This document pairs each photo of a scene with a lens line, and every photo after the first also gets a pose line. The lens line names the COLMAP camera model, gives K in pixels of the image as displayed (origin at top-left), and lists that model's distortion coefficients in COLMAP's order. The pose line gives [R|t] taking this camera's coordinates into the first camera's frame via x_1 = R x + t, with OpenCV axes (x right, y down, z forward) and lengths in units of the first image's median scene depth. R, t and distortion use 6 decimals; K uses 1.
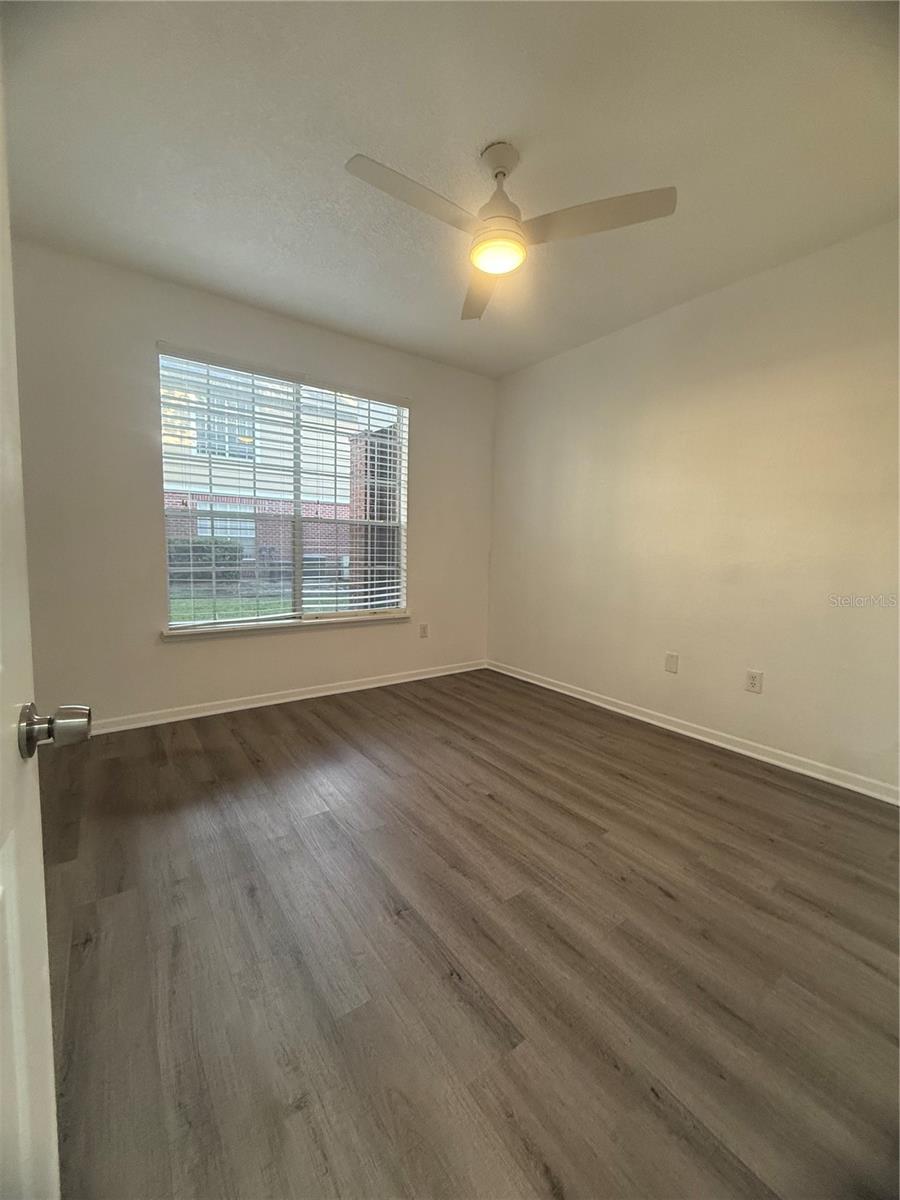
lens RADIAL K [[476.1, 0, 447.0], [0, 476.1, 594.3], [0, 0, 1]] dist [-0.002677, 0.000442]
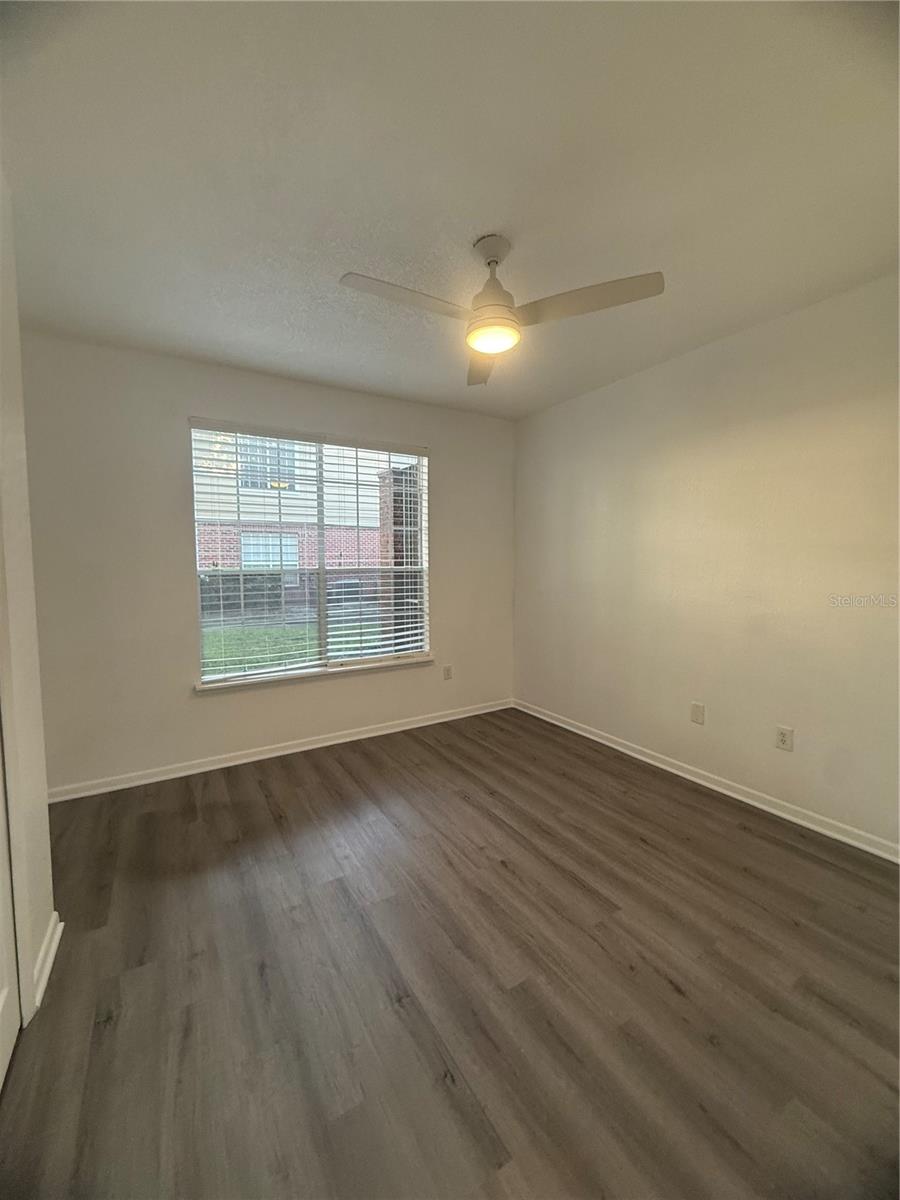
lens RADIAL K [[476.1, 0, 448.8], [0, 476.1, 592.1], [0, 0, 1]] dist [-0.002677, 0.000442]
pose [[0.996351, -0.022956, -0.082200, 0.082190], [0.020369, 0.999275, -0.032173, -0.127590], [0.082879, 0.030382, 0.996096, -0.021042]]
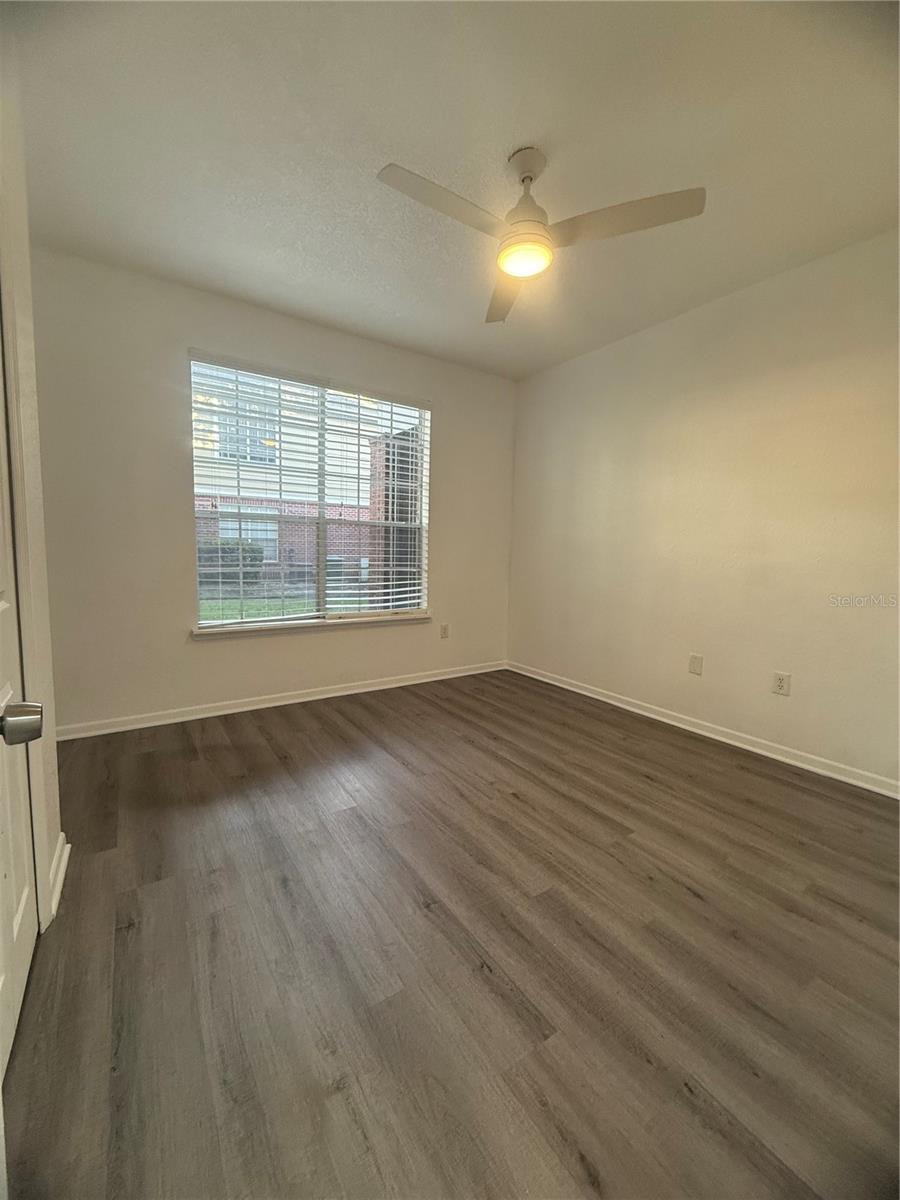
lens RADIAL K [[476.1, 0, 446.8], [0, 476.1, 594.7], [0, 0, 1]] dist [-0.002677, 0.000442]
pose [[0.999449, 0.002623, -0.033080, -0.022884], [-0.002744, 0.999990, -0.003607, 0.005645], [0.033070, 0.003696, 0.999446, -0.013784]]
